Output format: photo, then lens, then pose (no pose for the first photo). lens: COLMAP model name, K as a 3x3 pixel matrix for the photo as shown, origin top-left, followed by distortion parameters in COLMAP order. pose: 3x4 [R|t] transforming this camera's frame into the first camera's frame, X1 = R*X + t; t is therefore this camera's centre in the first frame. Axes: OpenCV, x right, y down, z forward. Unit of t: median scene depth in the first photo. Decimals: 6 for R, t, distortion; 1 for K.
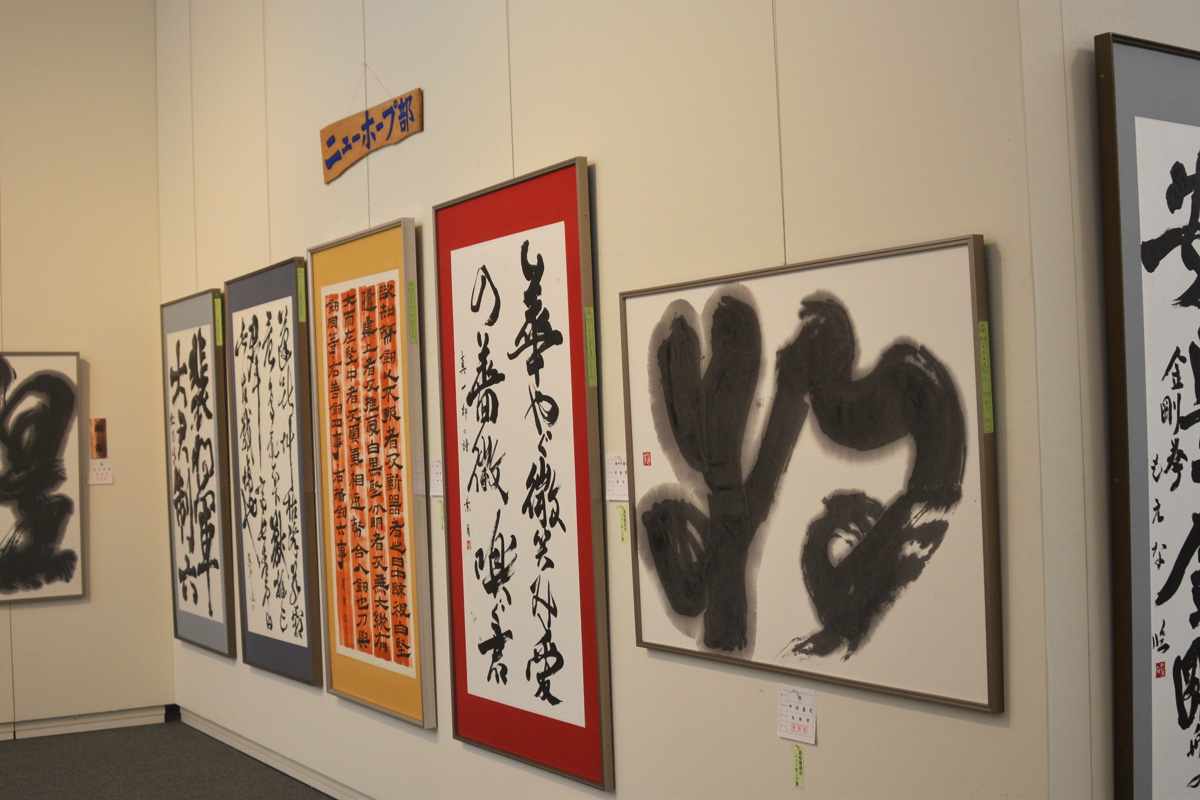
lens RADIAL K [[1473.1, 0, 600.0], [0, 1473.1, 400.0], [0, 0, 1]] dist [-0.044438, -0.042435]
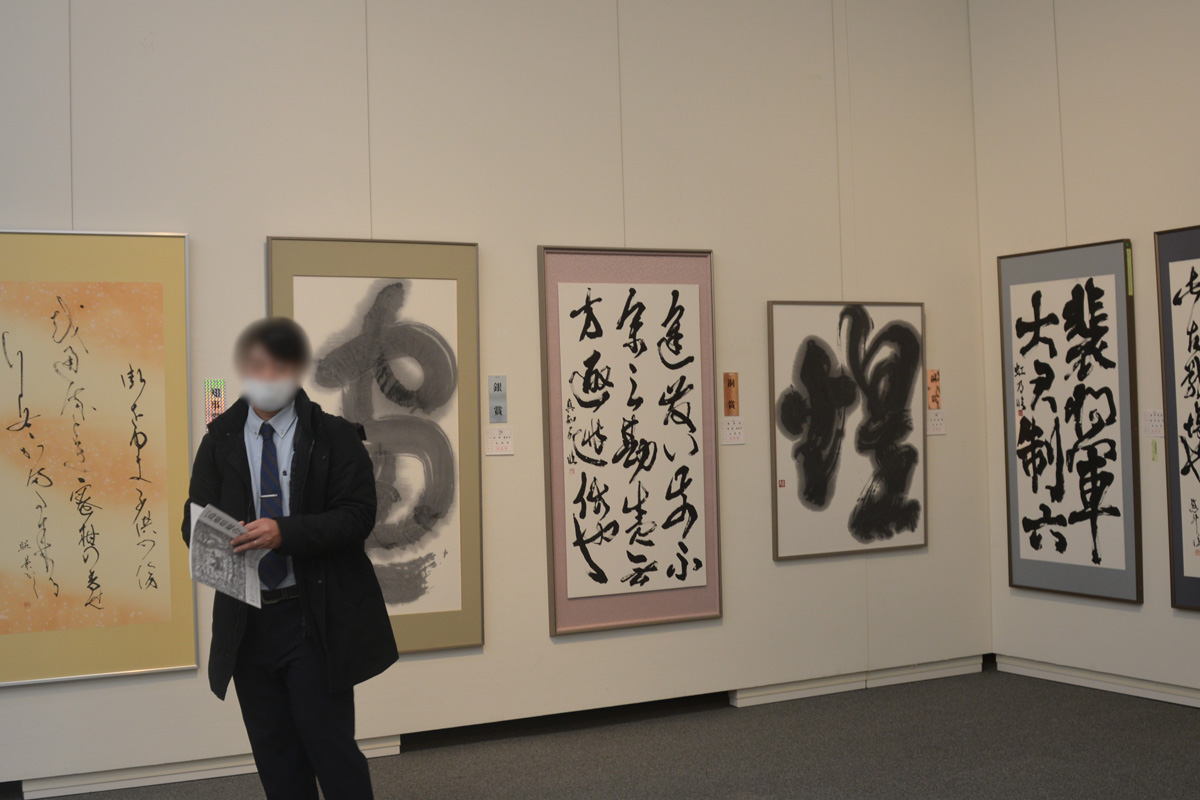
lens RADIAL K [[1473.1, 0, 600.0], [0, 1473.1, 400.0], [0, 0, 1]] dist [-0.044438, -0.042435]
pose [[0.999915, 0.002995, -0.012717, -0.574671], [-0.002801, 0.999880, 0.015232, 0.019522], [0.012762, -0.015195, 0.999803, -0.011476]]
